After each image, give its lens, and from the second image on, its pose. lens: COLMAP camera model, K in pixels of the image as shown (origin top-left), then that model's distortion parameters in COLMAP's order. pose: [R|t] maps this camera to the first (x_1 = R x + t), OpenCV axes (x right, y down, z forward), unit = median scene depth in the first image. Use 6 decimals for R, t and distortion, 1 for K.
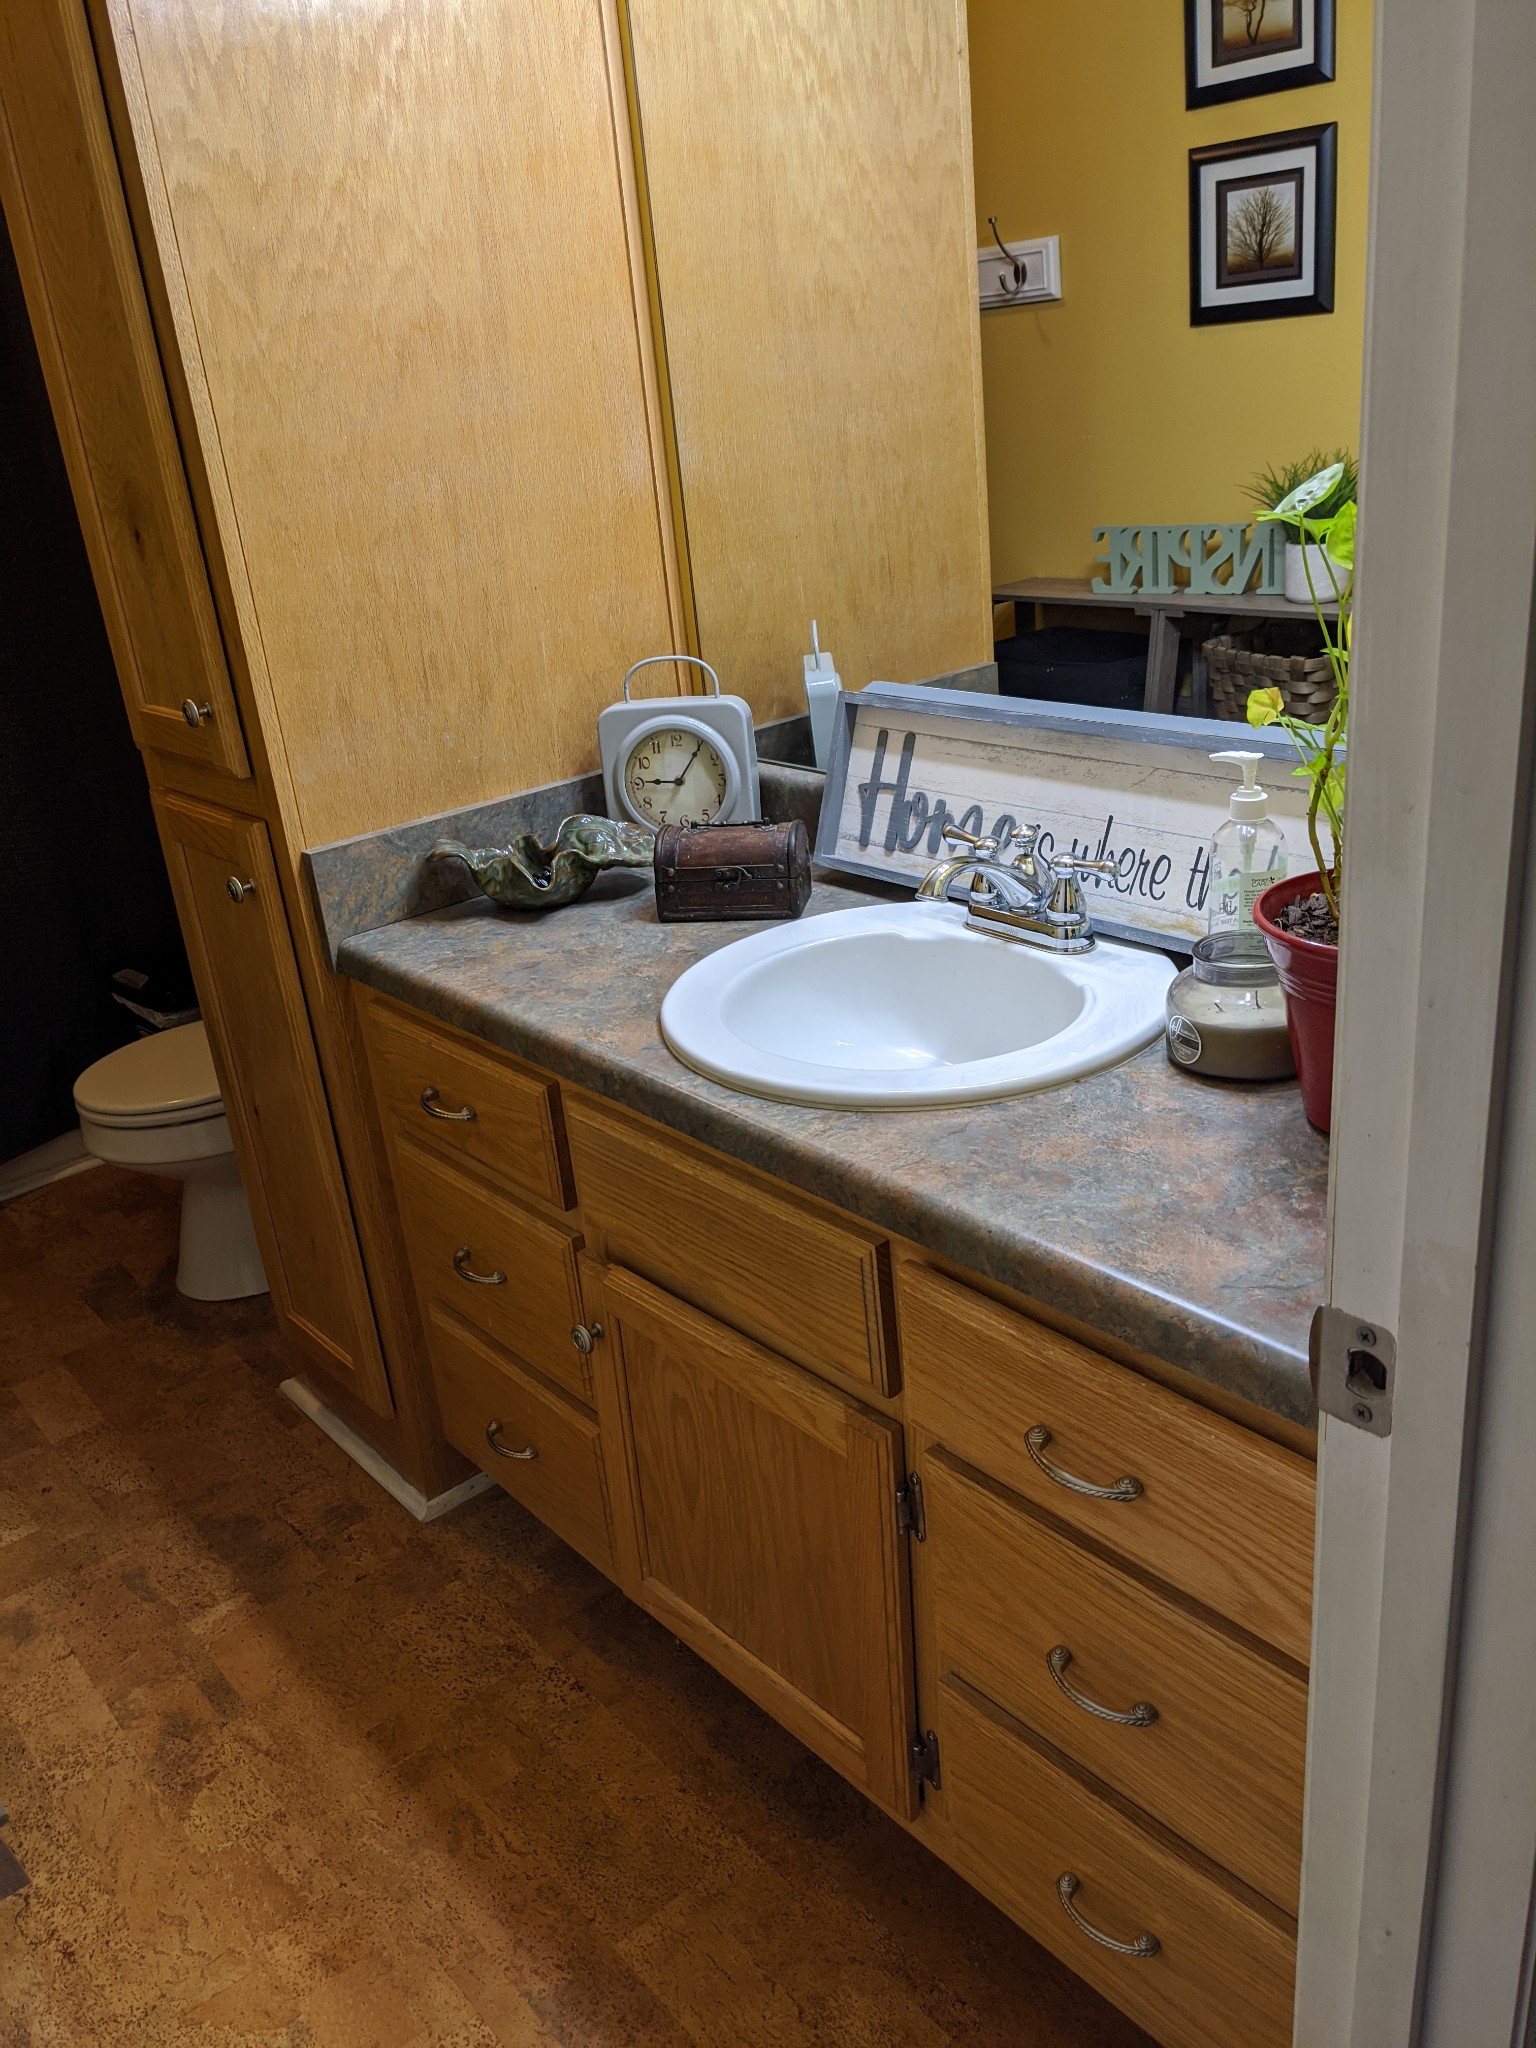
lens RADIAL K [[1627.8, 0, 769.1], [0, 1627.8, 1052.2], [0, 0, 1]] dist [0.052204, -0.079790]
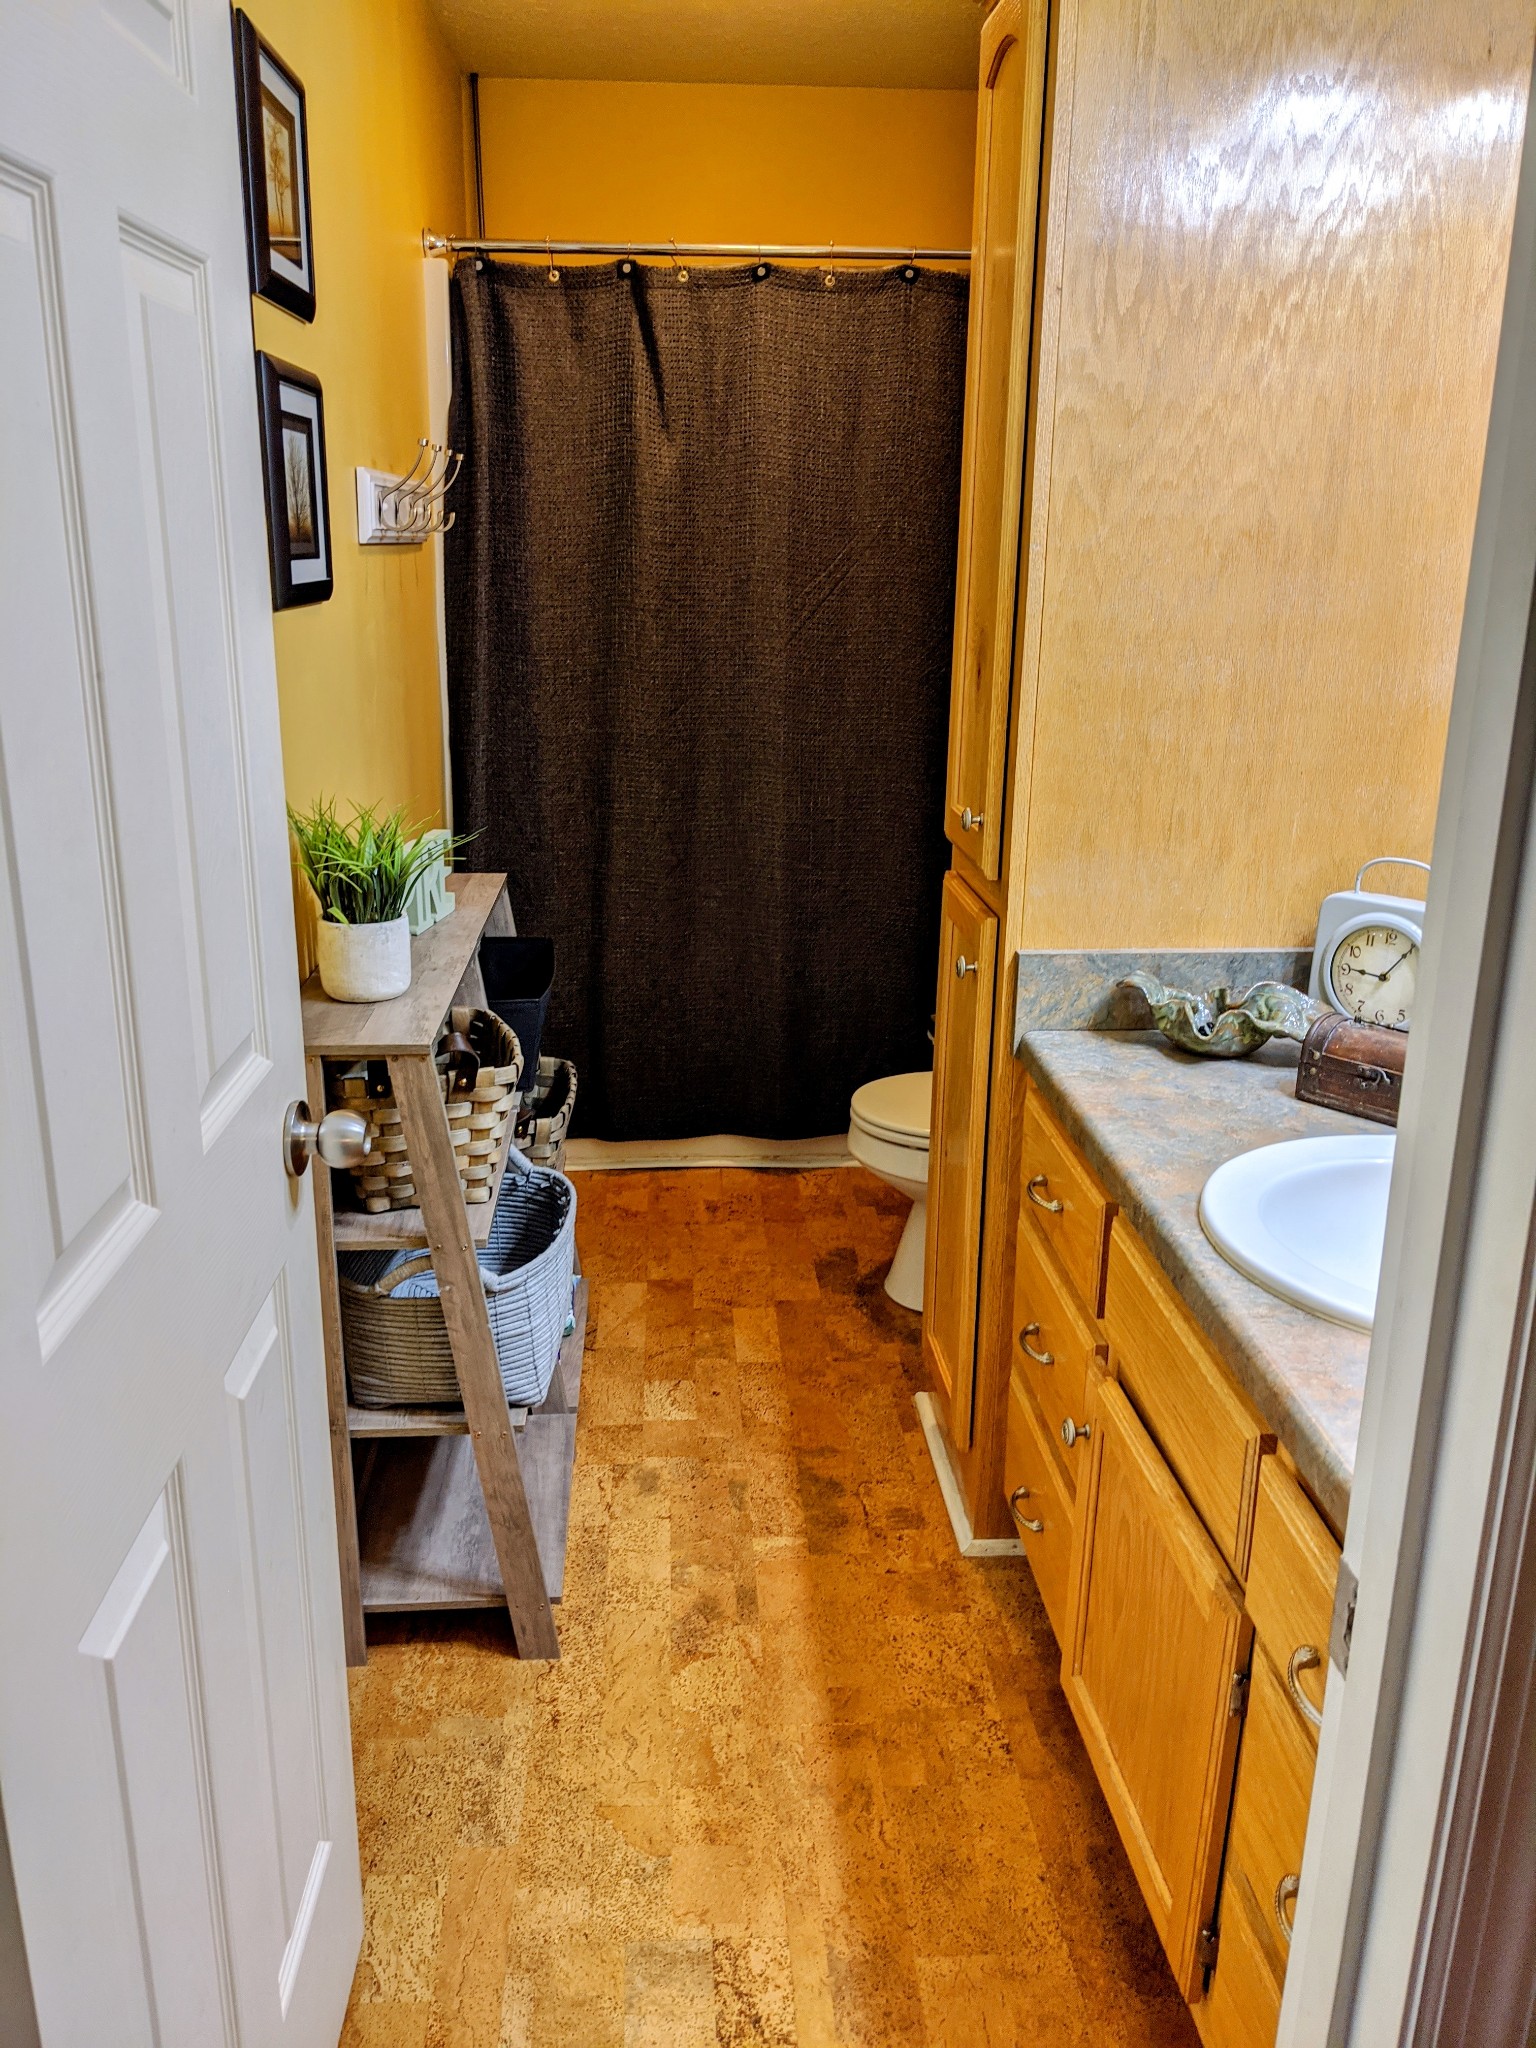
lens RADIAL K [[1613.3, 0, 733.2], [0, 1613.3, 1036.7], [0, 0, 1]] dist [0.063440, -0.101060]
pose [[0.794730, 0.280072, -0.538483, 0.199280], [-0.316710, 0.948173, 0.025735, -0.030267], [0.517783, 0.150090, 0.842243, -0.073333]]
